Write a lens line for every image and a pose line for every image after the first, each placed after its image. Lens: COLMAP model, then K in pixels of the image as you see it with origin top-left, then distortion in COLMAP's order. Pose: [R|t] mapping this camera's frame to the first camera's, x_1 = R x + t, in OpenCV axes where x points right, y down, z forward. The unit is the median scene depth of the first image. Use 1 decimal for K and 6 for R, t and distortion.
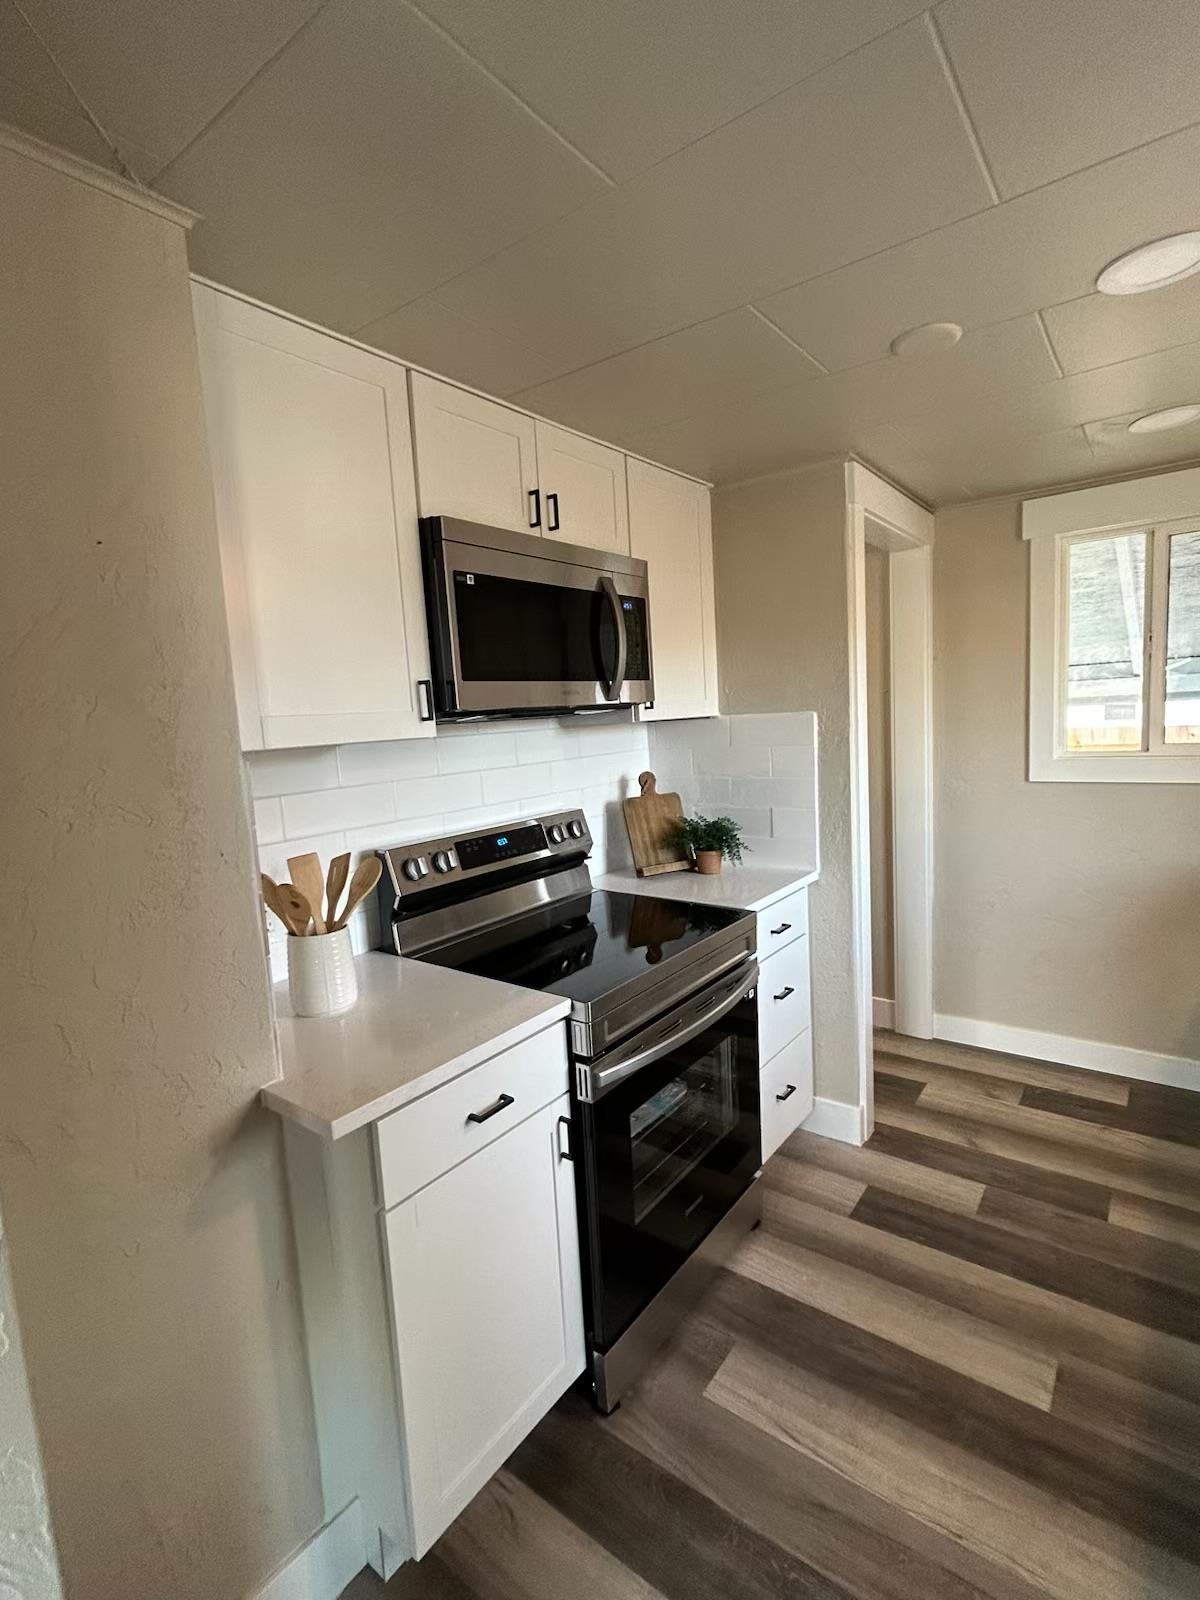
lens RADIAL K [[764.5, 0, 593.9], [0, 764.5, 802.6], [0, 0, 1]] dist [0.007160, 0.000378]
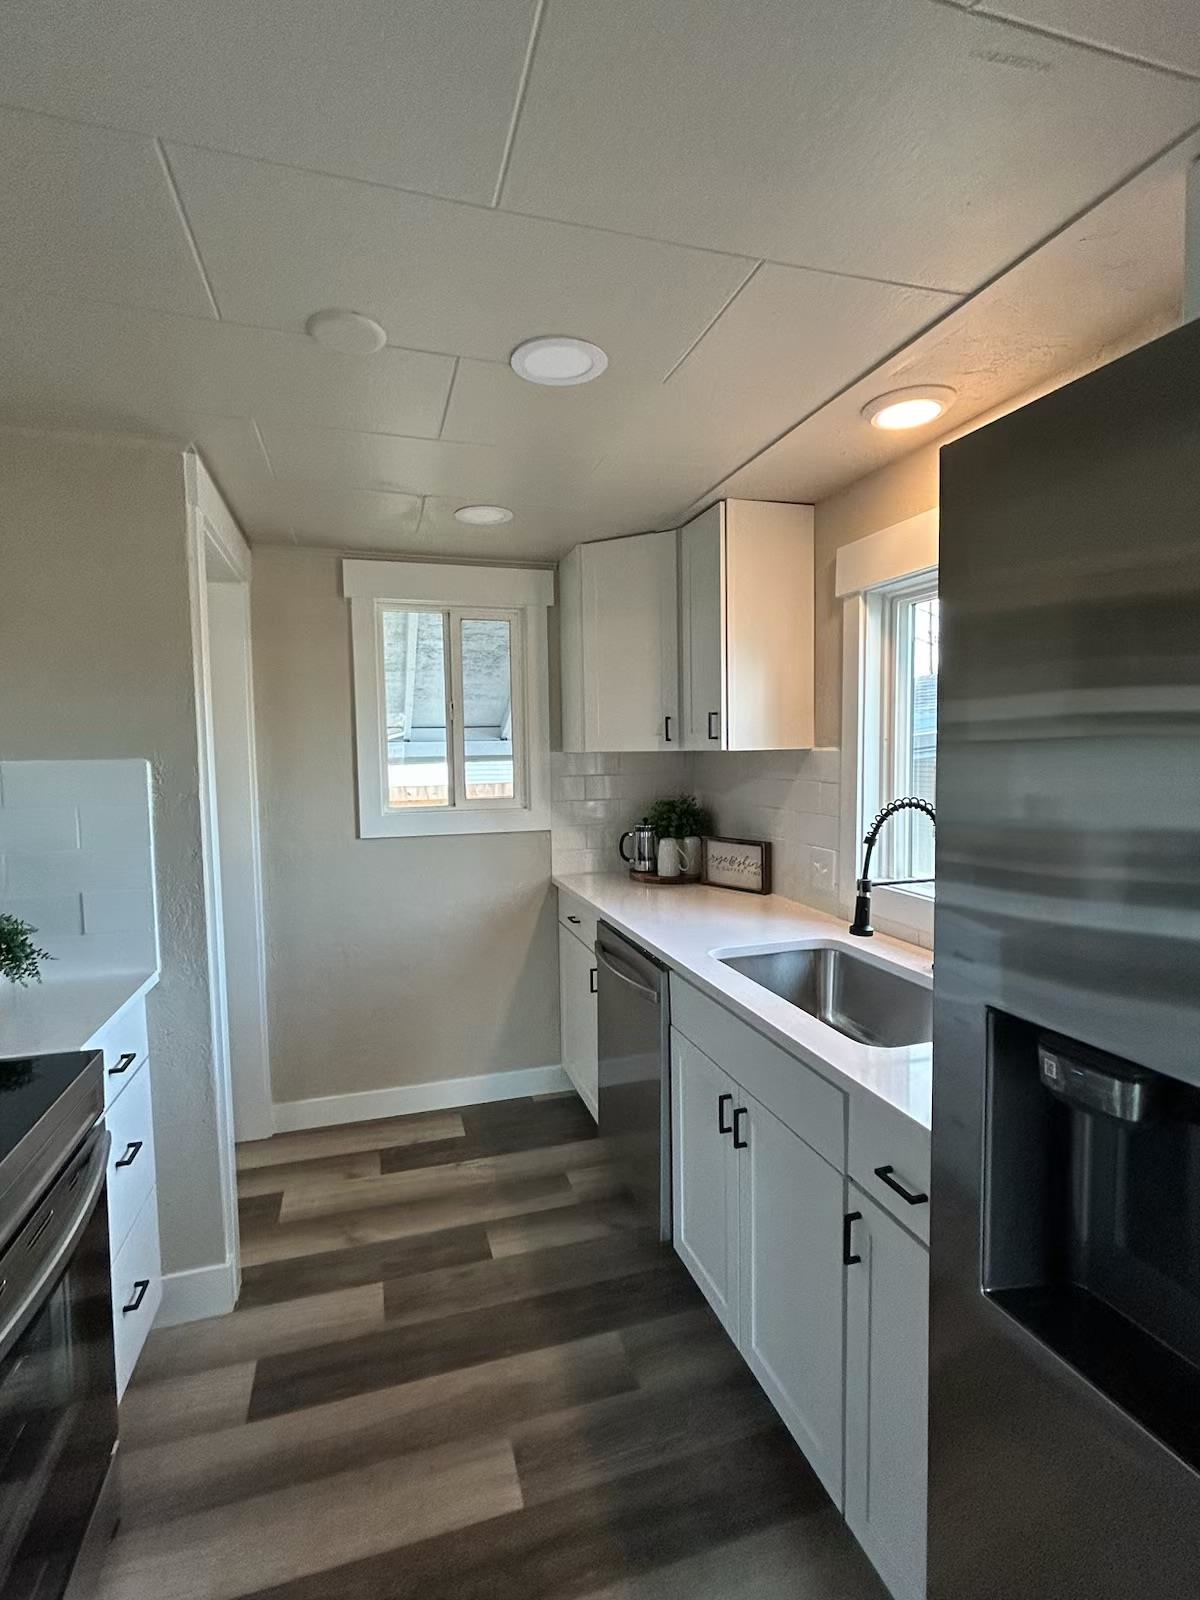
lens RADIAL K [[764.5, 0, 593.9], [0, 764.5, 802.6], [0, 0, 1]] dist [0.007160, 0.000378]
pose [[0.579886, -0.012075, 0.814608, -0.074374], [0.077117, 0.996214, -0.040130, -0.012594], [-0.811039, 0.086091, 0.578622, 0.203659]]
